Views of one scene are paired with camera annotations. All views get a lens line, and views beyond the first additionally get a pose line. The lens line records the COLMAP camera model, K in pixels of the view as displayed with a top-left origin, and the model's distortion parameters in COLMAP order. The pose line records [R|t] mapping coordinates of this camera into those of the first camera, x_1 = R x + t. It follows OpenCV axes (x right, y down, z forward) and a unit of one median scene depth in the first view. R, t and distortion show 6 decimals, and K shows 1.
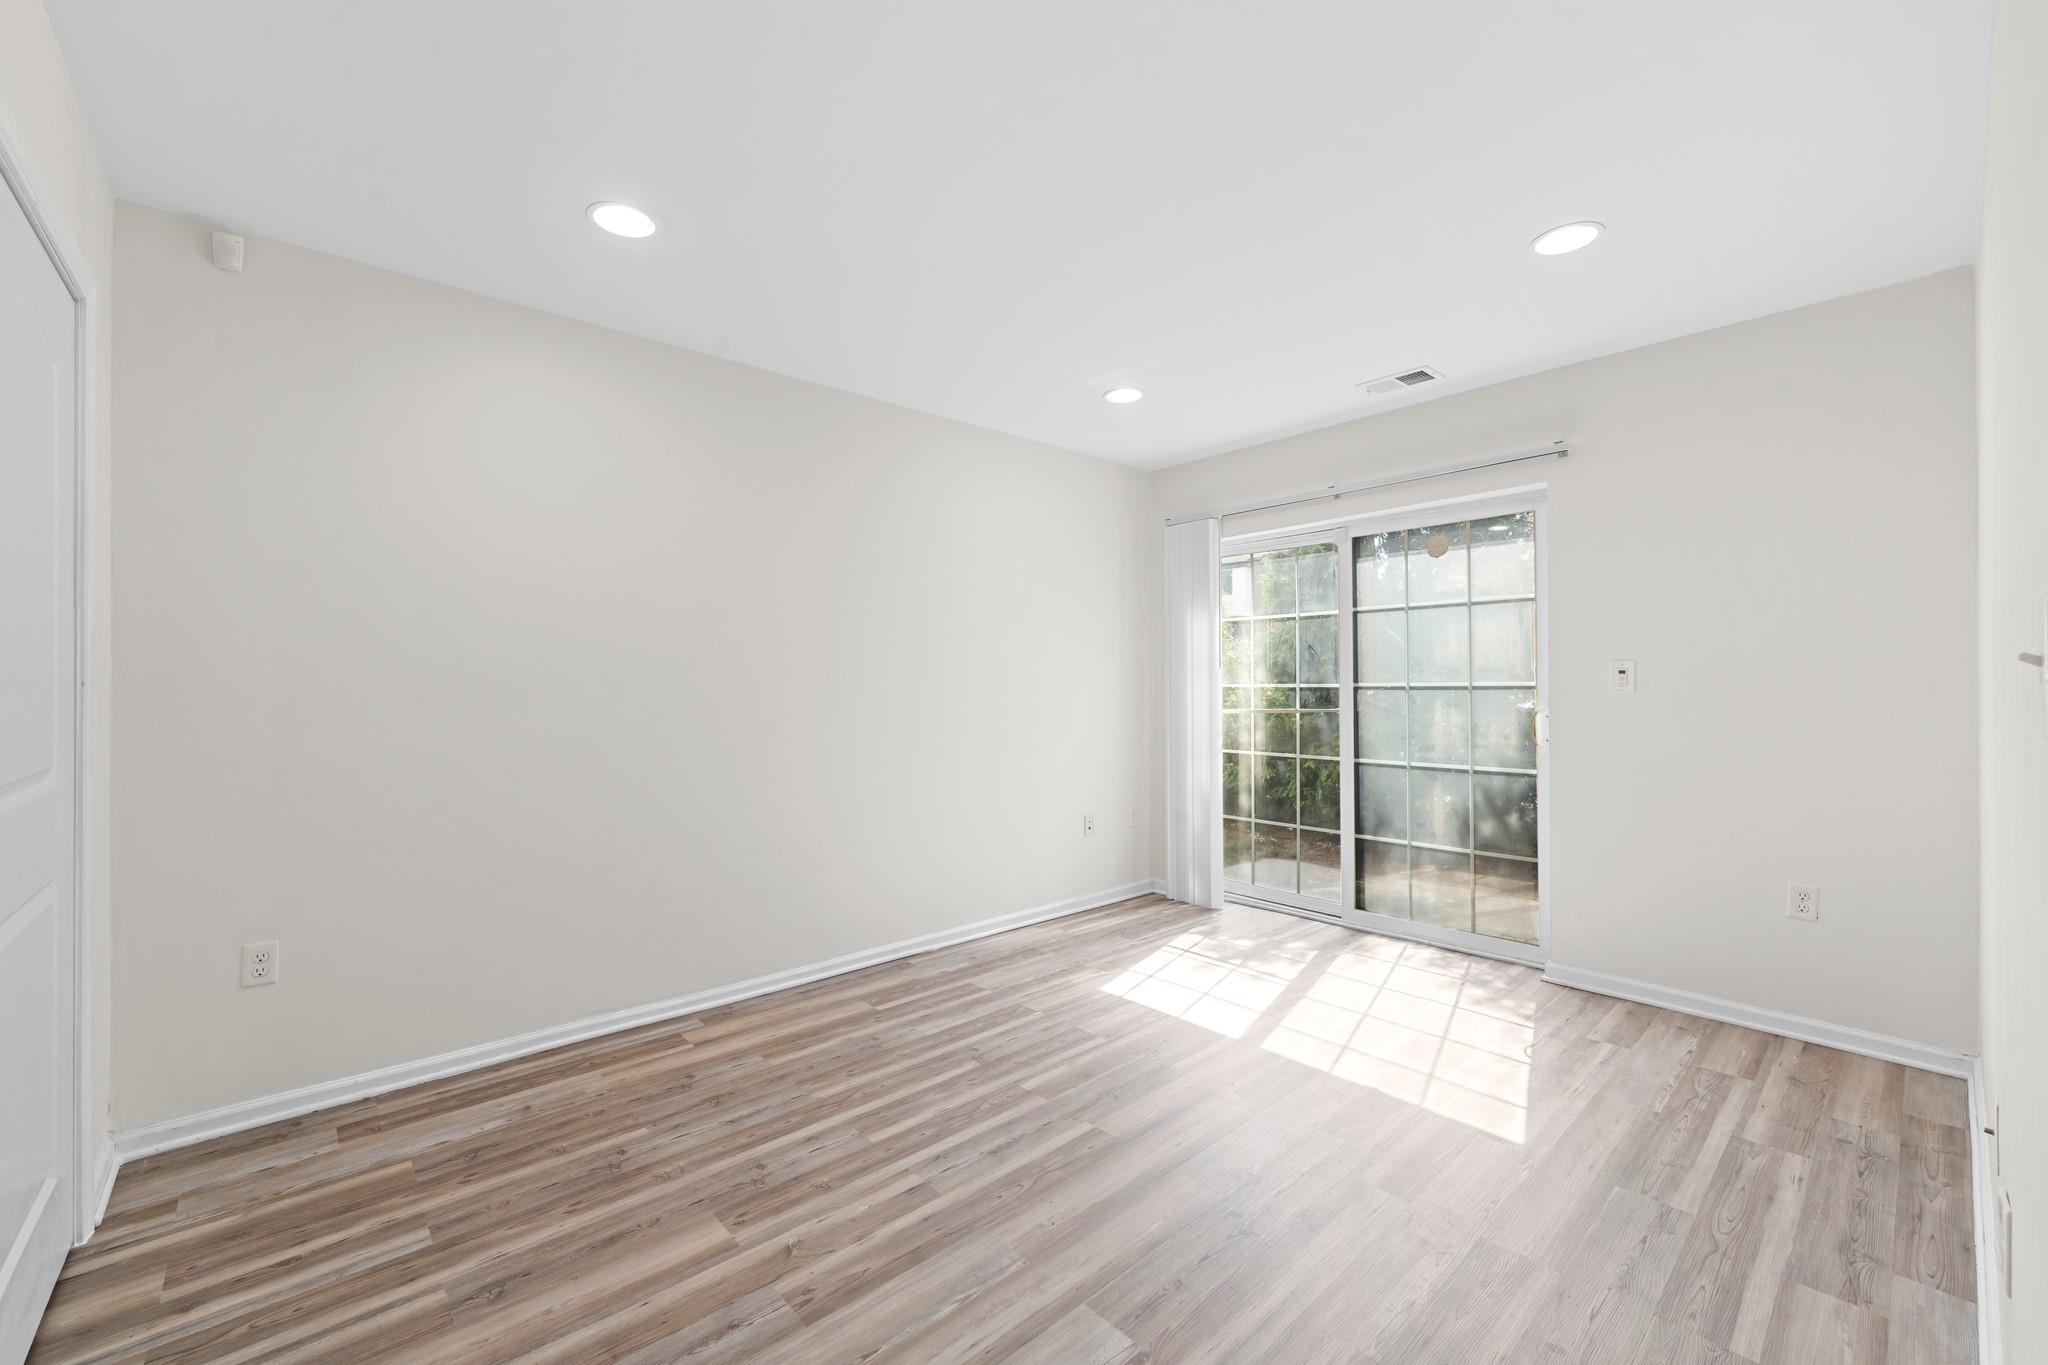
lens RADIAL K [[829.4, 0, 1021.6], [0, 829.4, 674.8], [0, 0, 1]] dist [0.001111, -0.001319]
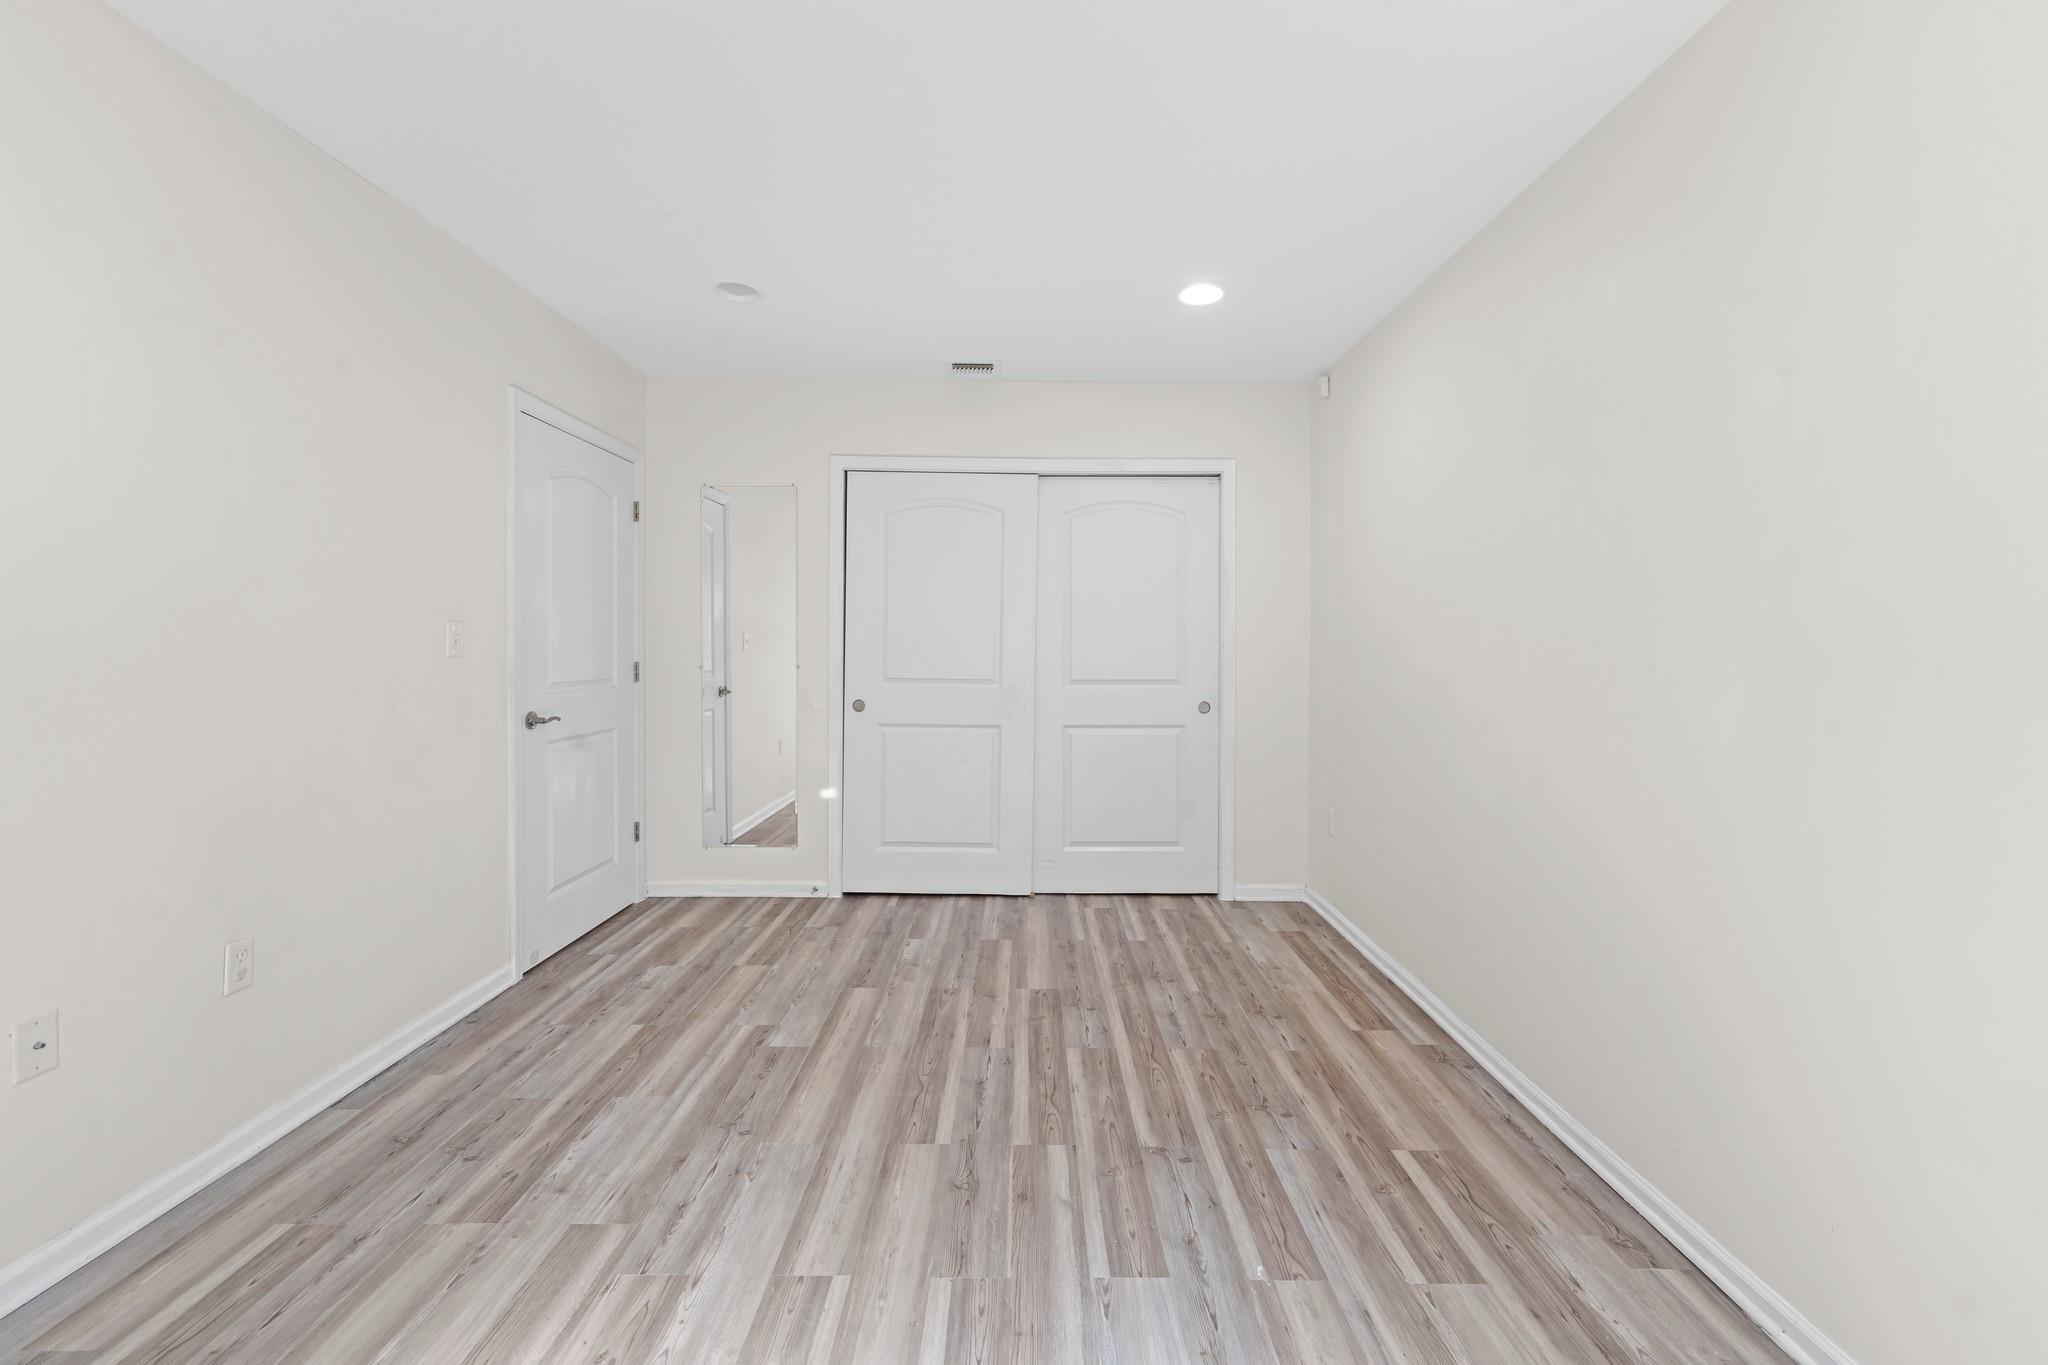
lens RADIAL K [[829.4, 0, 1023.2], [0, 829.4, 661.3], [0, 0, 1]] dist [0.001111, -0.001319]
pose [[-0.669336, 0.011626, -0.742869, 0.635705], [0.003846, 0.999918, 0.012183, 0.018150], [0.742950, 0.005297, -0.669326, 1.557799]]
